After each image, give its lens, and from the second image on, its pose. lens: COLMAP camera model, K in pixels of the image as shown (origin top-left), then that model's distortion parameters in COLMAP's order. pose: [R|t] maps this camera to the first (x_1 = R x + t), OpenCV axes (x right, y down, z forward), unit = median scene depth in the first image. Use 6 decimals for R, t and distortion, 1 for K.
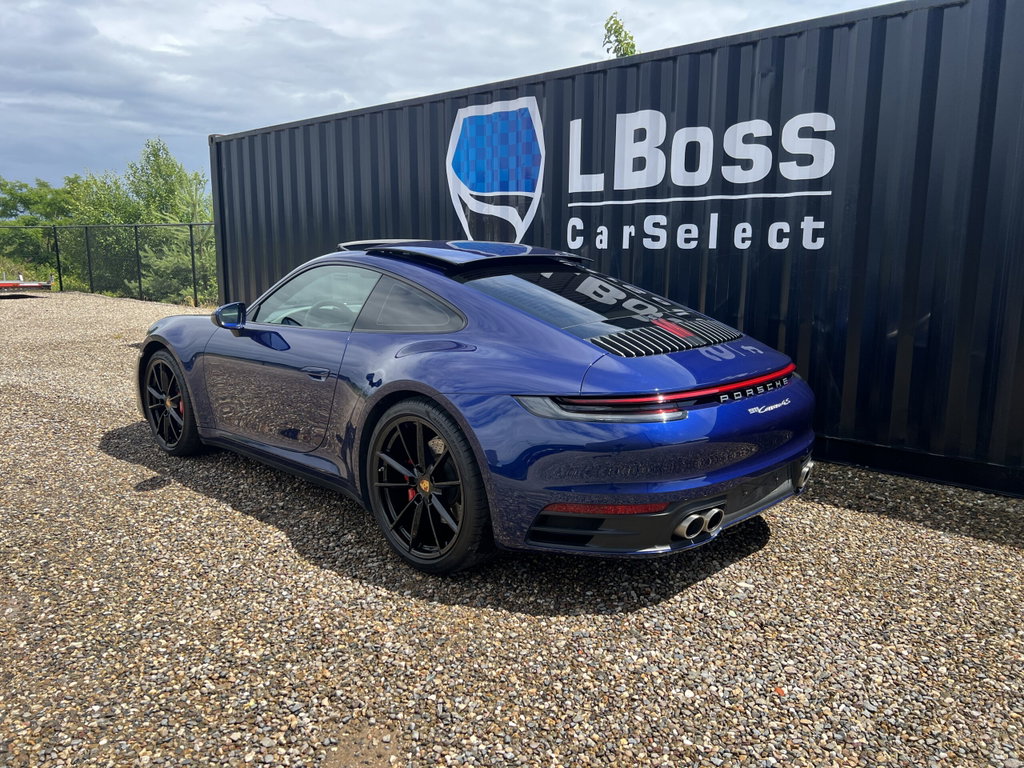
lens RADIAL K [[775.3, 0, 506.5], [0, 775.3, 380.6], [0, 0, 1]] dist [0.040565, -0.053374]
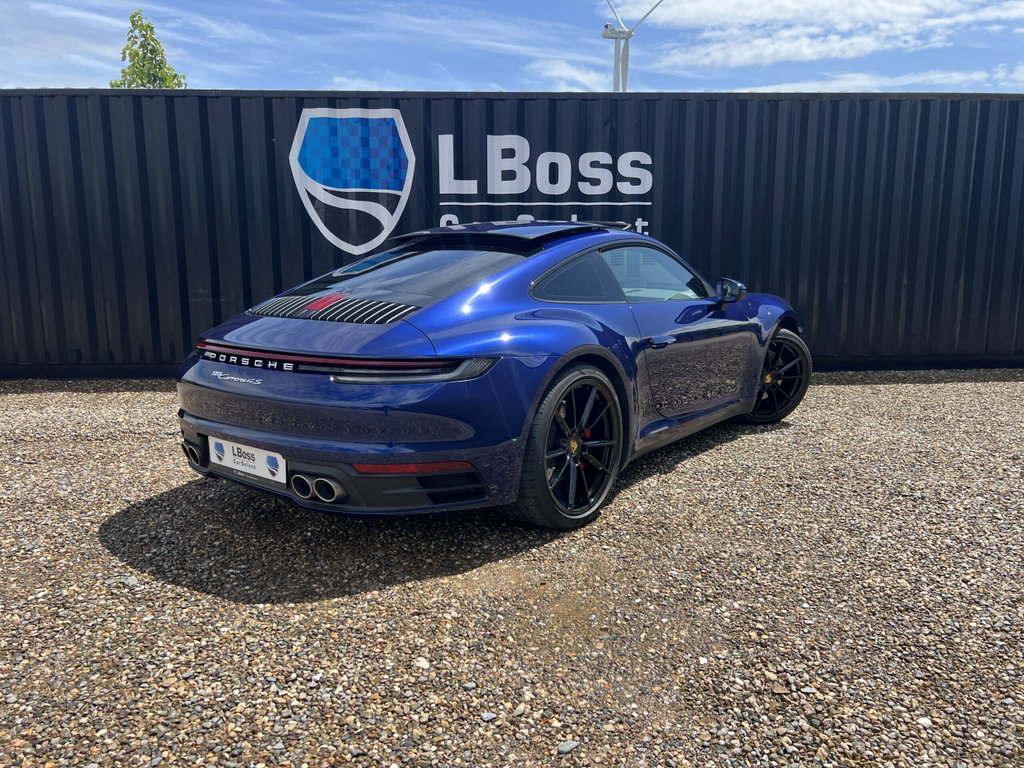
lens RADIAL K [[775.3, 0, 512.7], [0, 775.3, 391.2], [0, 0, 1]] dist [0.040565, -0.053374]
pose [[0.695900, -0.128535, 0.706542, -0.813198], [0.126407, 0.990415, 0.055675, 0.012495], [-0.706926, 0.050568, 0.705478, 0.082795]]
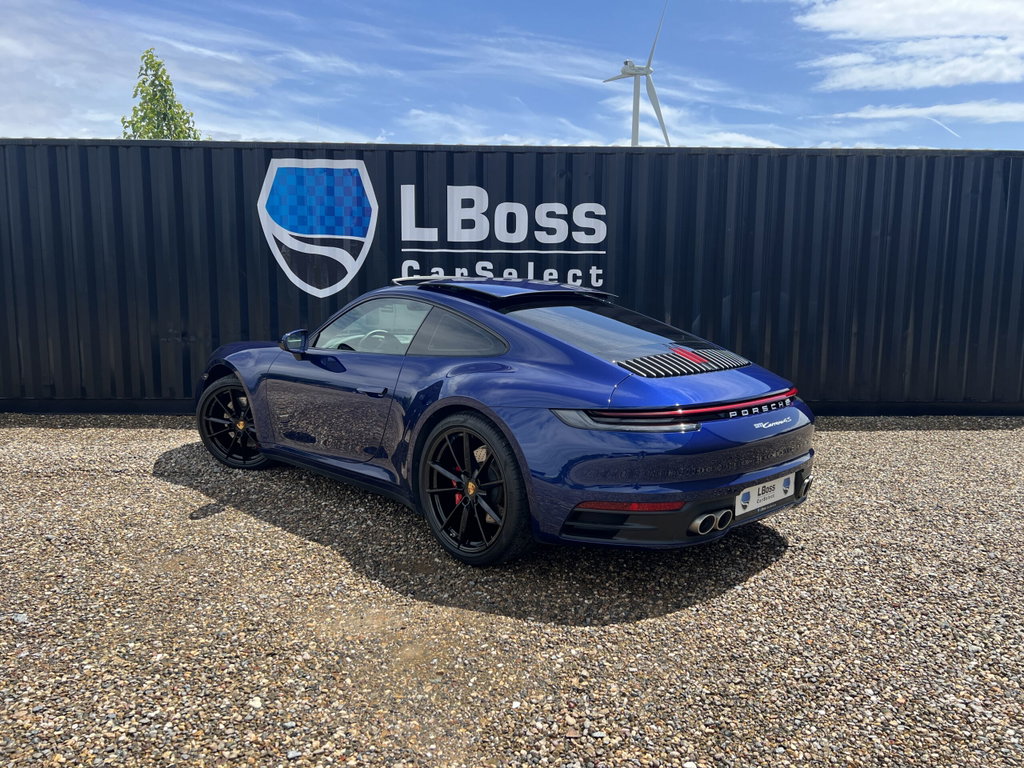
lens RADIAL K [[775.3, 0, 519.3], [0, 775.3, 391.8], [0, 0, 1]] dist [0.040565, -0.053374]
pose [[0.708150, -0.092142, 0.700024, -0.762334], [0.112669, 0.993491, 0.016794, 0.004120], [-0.697015, 0.066978, 0.713922, -0.024775]]
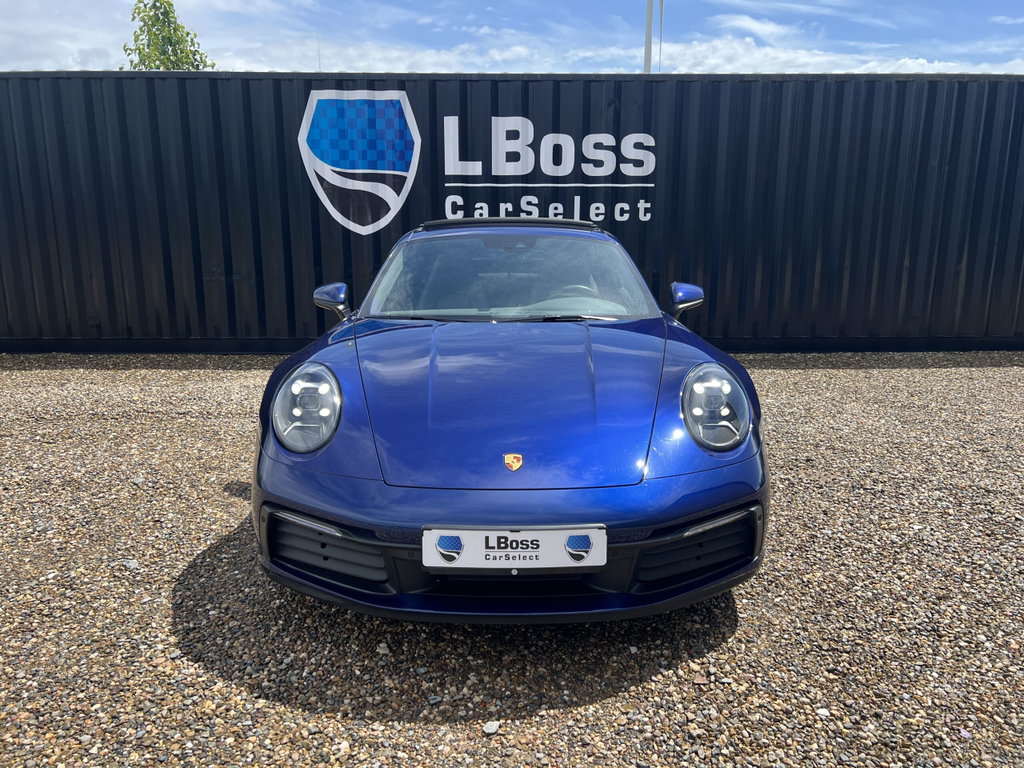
lens RADIAL K [[775.3, 0, 518.0], [0, 775.3, 390.3], [0, 0, 1]] dist [0.040565, -0.053374]
pose [[0.716398, -0.156121, 0.680000, -0.805666], [0.118166, 0.987713, 0.102277, -0.016973], [-0.687612, 0.007081, 0.726044, 0.023820]]
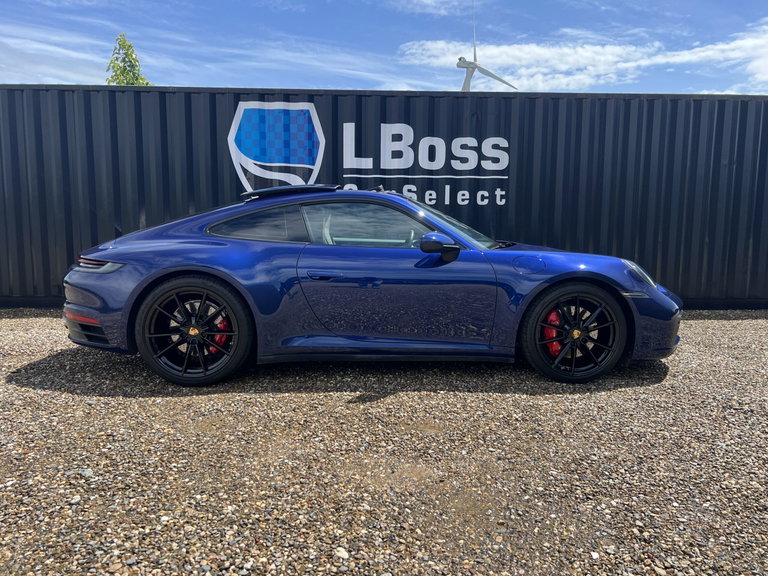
lens RADIAL K [[581.4, 0, 382.2], [0, 581.4, 297.4], [0, 0, 1]] dist [0.040565, -0.053374]
pose [[0.703923, -0.083919, 0.705302, -0.786578], [0.114086, 0.993461, 0.004341, 0.023790], [-0.701054, 0.077410, 0.708894, 0.144060]]
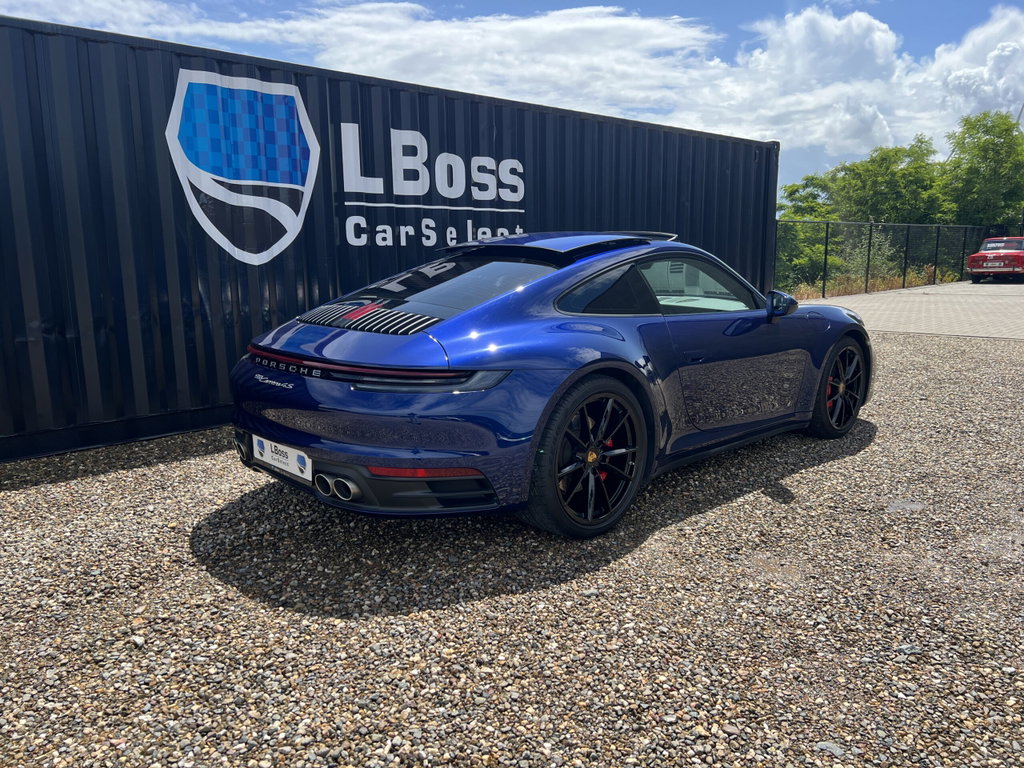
lens RADIAL K [[775.3, 0, 513.0], [0, 775.3, 391.0], [0, 0, 1]] dist [0.040565, -0.053374]
pose [[0.056531, -0.179247, 0.982179, -1.070834], [0.179622, 0.969526, 0.166600, -0.128032], [-0.982110, 0.167002, 0.087005, 0.804953]]
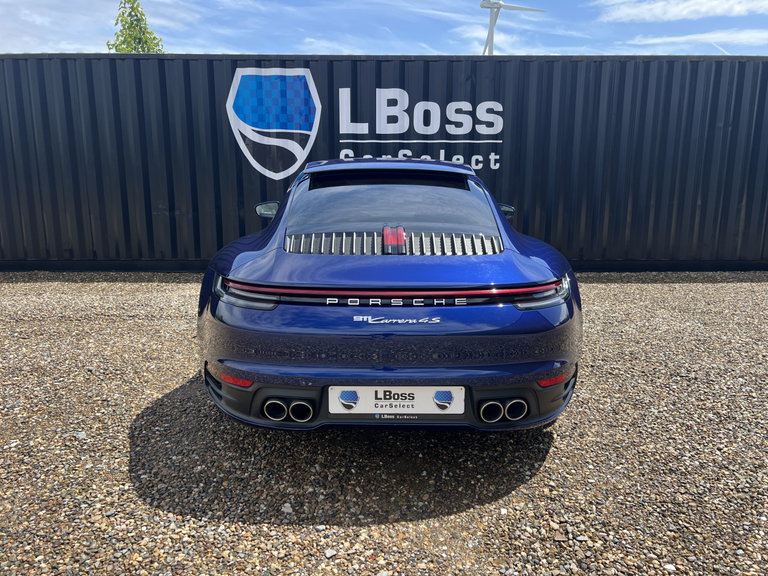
lens RADIAL K [[581.4, 0, 388.8], [0, 581.4, 293.6], [0, 0, 1]] dist [0.040565, -0.053374]
pose [[0.721591, -0.139904, 0.678037, -0.776283], [0.116537, 0.989940, 0.080238, 0.000072], [-0.682441, 0.021117, 0.730635, 0.067291]]
